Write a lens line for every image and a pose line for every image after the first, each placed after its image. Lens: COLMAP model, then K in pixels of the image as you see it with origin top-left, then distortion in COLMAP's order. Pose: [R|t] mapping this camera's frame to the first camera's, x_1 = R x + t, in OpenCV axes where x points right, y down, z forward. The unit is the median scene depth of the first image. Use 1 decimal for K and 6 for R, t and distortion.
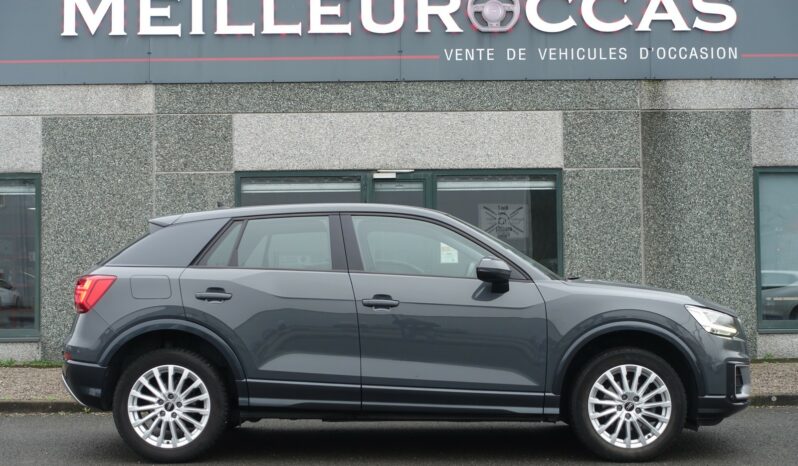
lens RADIAL K [[1231.8, 0, 395.5], [0, 1231.8, 231.7], [0, 0, 1]] dist [-0.050514, 0.000000]
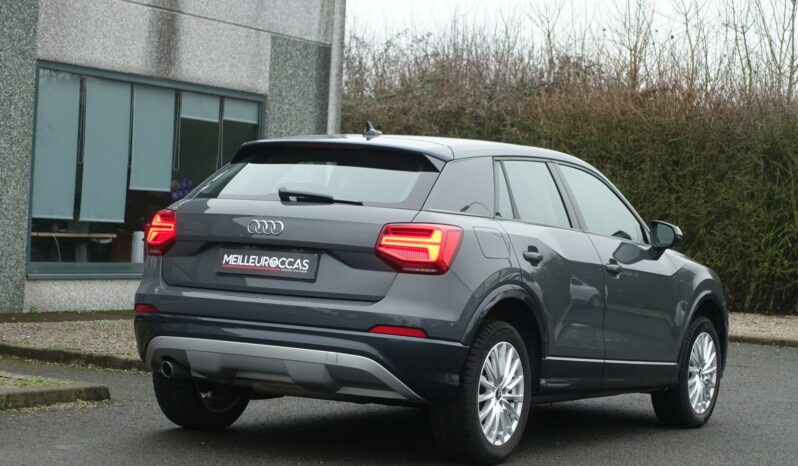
lens RADIAL K [[2004.8, 0, 398.1], [0, 2004.8, 233.3], [0, 0, 1]] dist [-0.080660, 0.000000]
pose [[0.418799, 0.029612, 0.907596, -0.762633], [-0.100355, 0.994855, 0.013848, 0.014925], [-0.902517, -0.096881, 0.419616, 0.285925]]
